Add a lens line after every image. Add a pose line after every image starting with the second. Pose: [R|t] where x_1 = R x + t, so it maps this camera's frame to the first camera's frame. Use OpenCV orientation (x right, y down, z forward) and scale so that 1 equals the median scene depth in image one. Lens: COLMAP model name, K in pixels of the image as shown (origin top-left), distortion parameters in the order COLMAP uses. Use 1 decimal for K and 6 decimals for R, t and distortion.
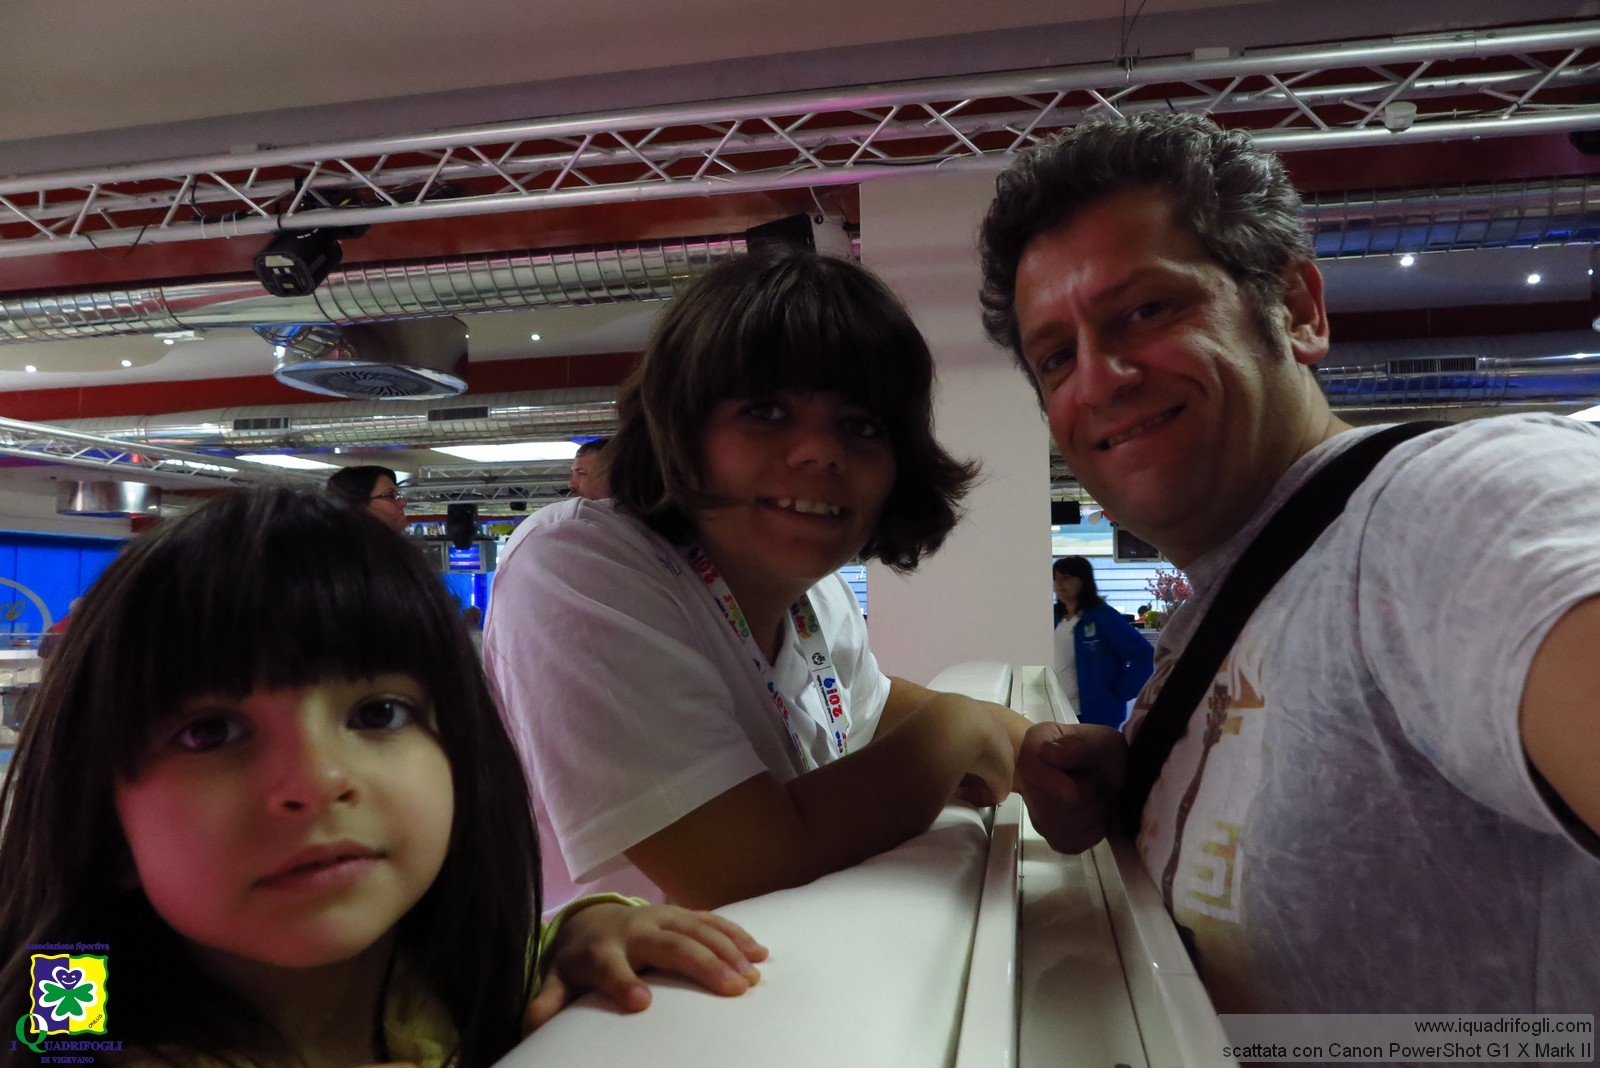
lens RADIAL K [[1104.6, 0, 806.8], [0, 1104.6, 526.6], [0, 0, 1]] dist [-0.014387, 0.011630]
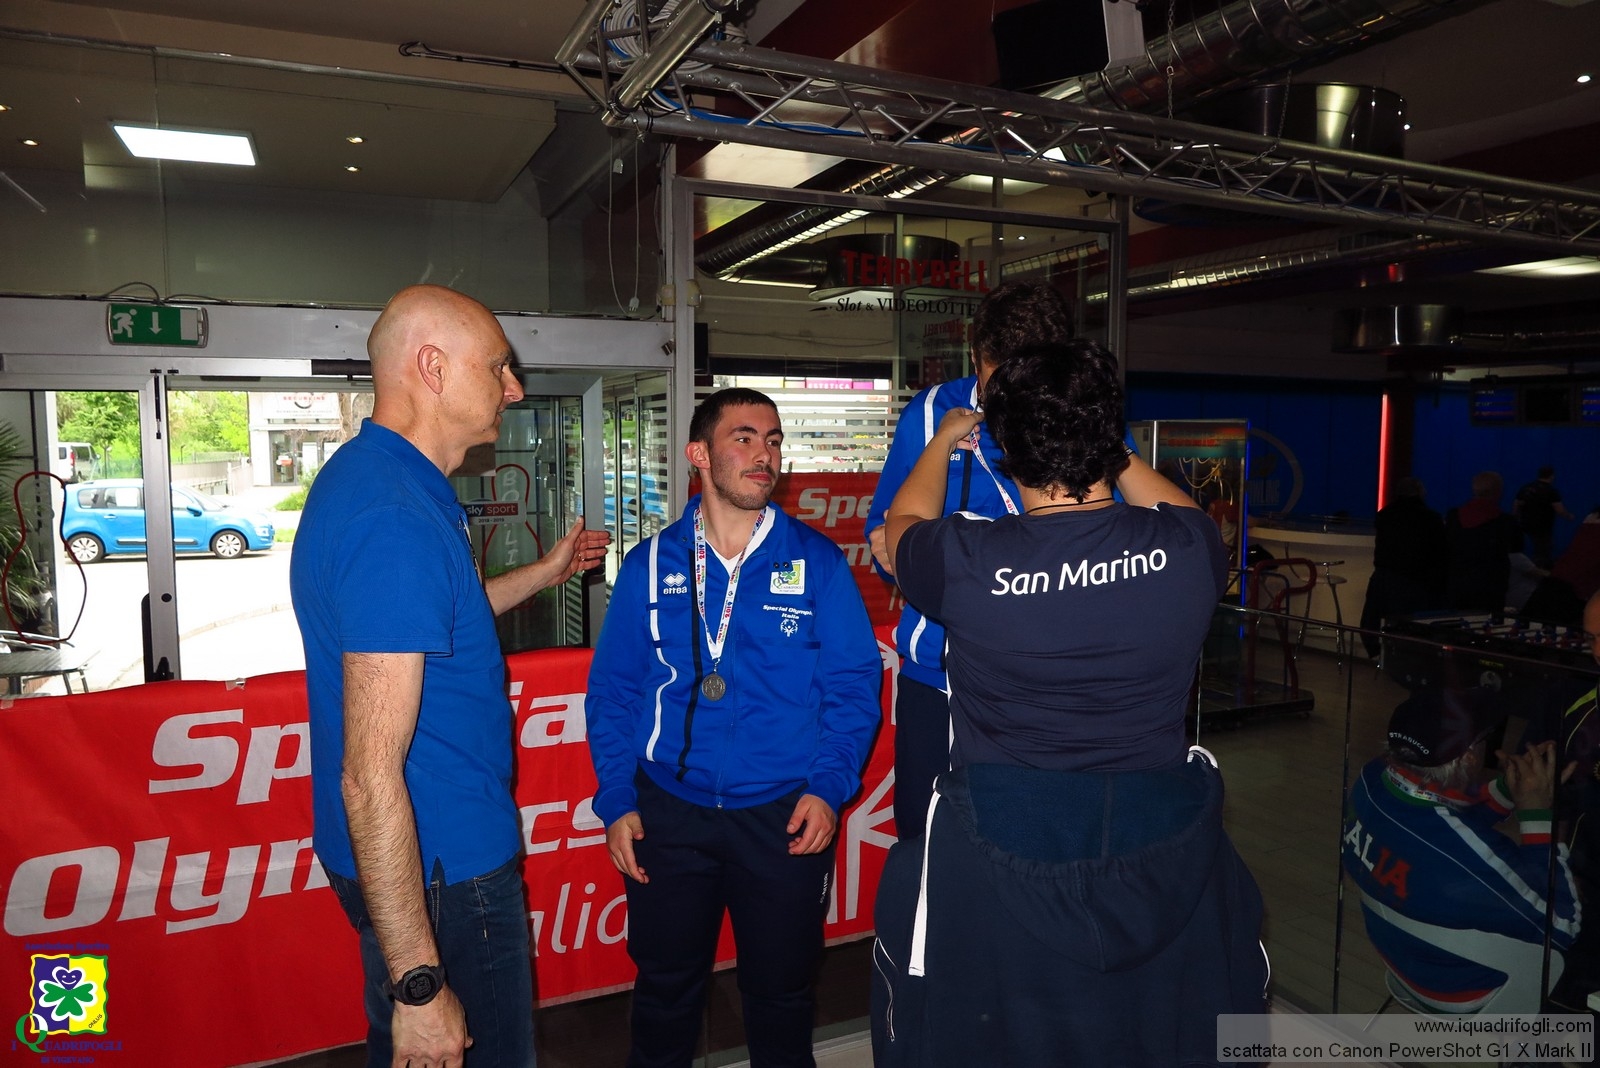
lens RADIAL K [[1104.6, 0, 799.5], [0, 1104.6, 525.4], [0, 0, 1]] dist [-0.014387, 0.011630]
pose [[0.585729, 0.076563, -0.806882, -0.249135], [0.043080, 0.991180, 0.125323, -0.003997], [0.809361, -0.108166, 0.577265, 0.202404]]
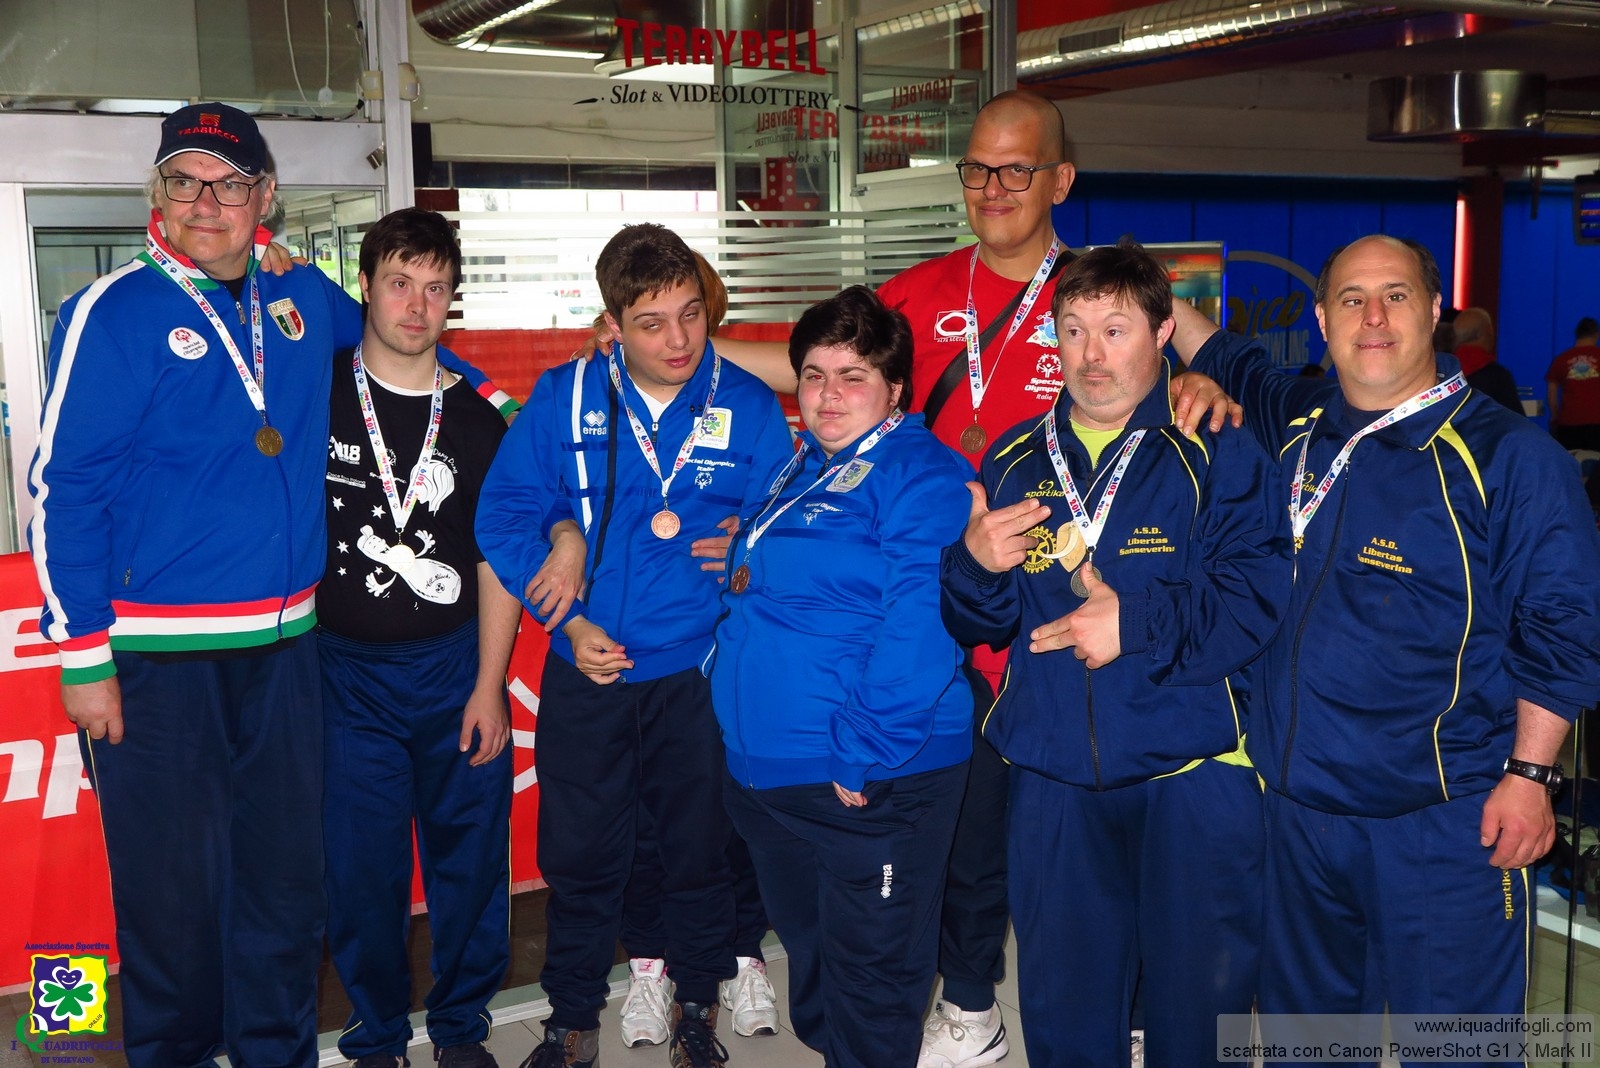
lens RADIAL K [[1776.1, 0, 807.5], [0, 1776.1, 520.7], [0, 0, 1]] dist [0.016812, 0.000000]
pose [[0.666252, 0.099782, -0.739021, -0.185939], [0.057348, 0.981217, 0.184185, -0.005536], [0.743518, -0.165095, 0.648016, 0.172941]]
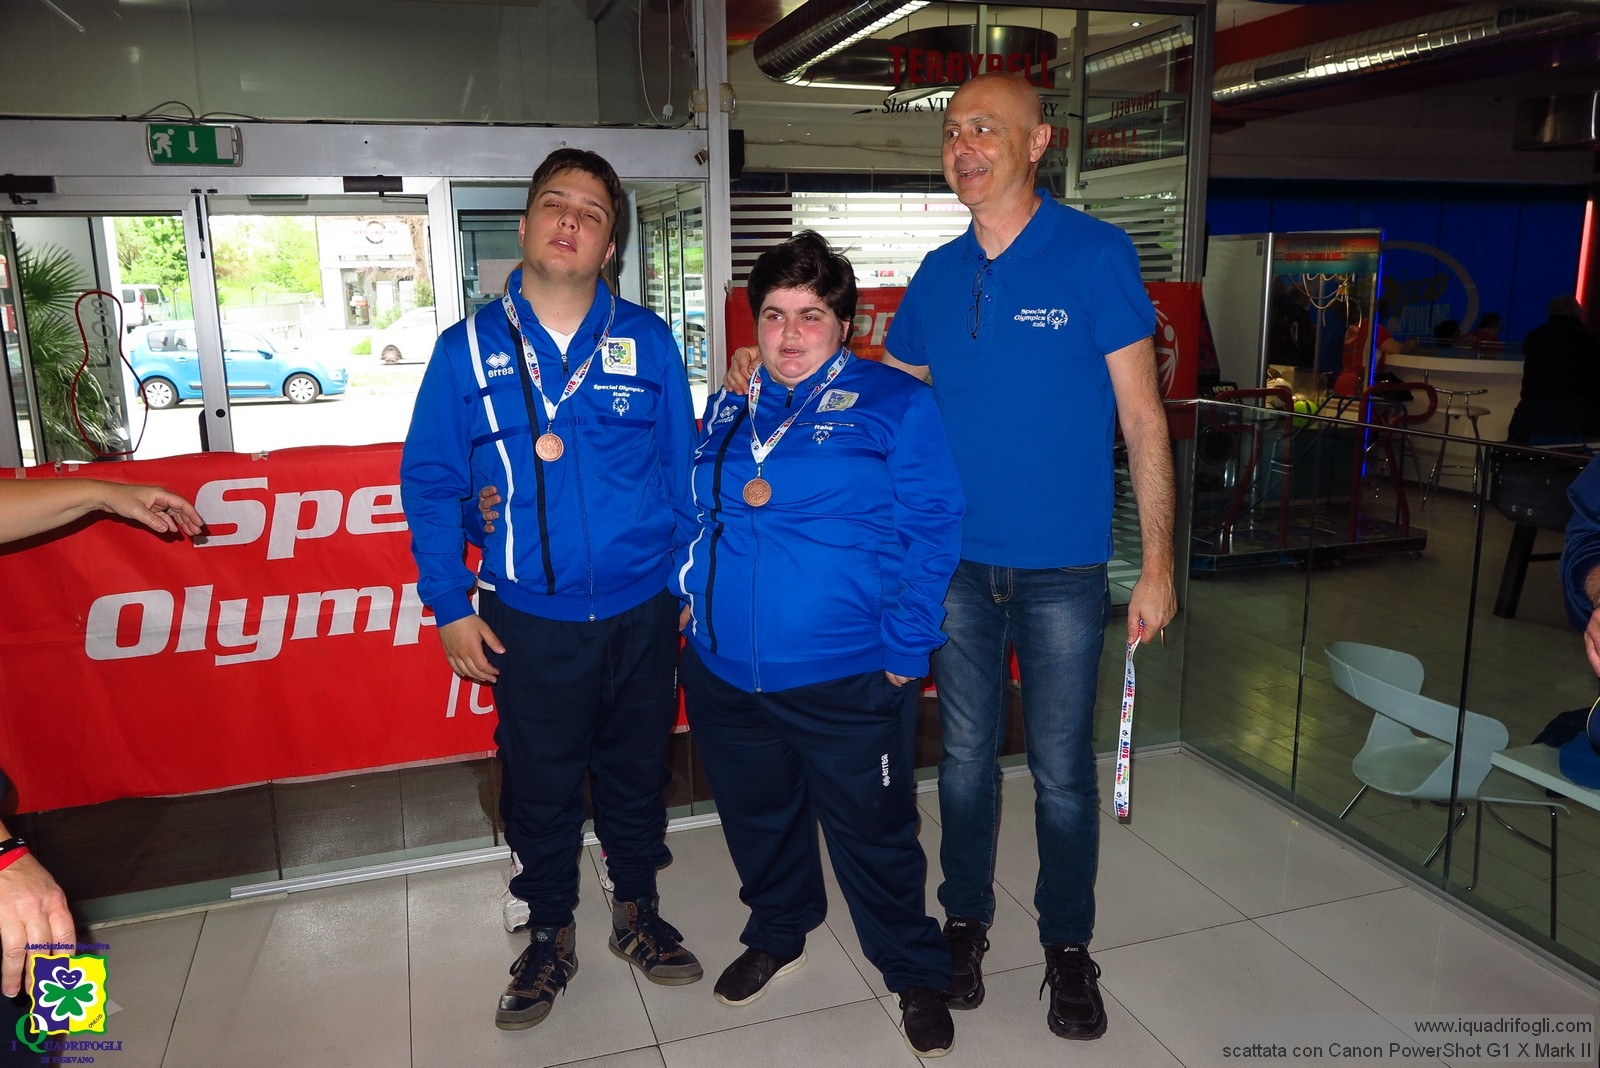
lens RADIAL K [[1237.3, 0, 799.8], [0, 1237.3, 525.7], [0, 0, 1]] dist [-0.006733, 0.009713]
pose [[0.500650, 0.178533, -0.847039, -0.206342], [0.062175, 0.968558, 0.240895, 0.001975], [0.863414, -0.173269, 0.473808, 0.203787]]
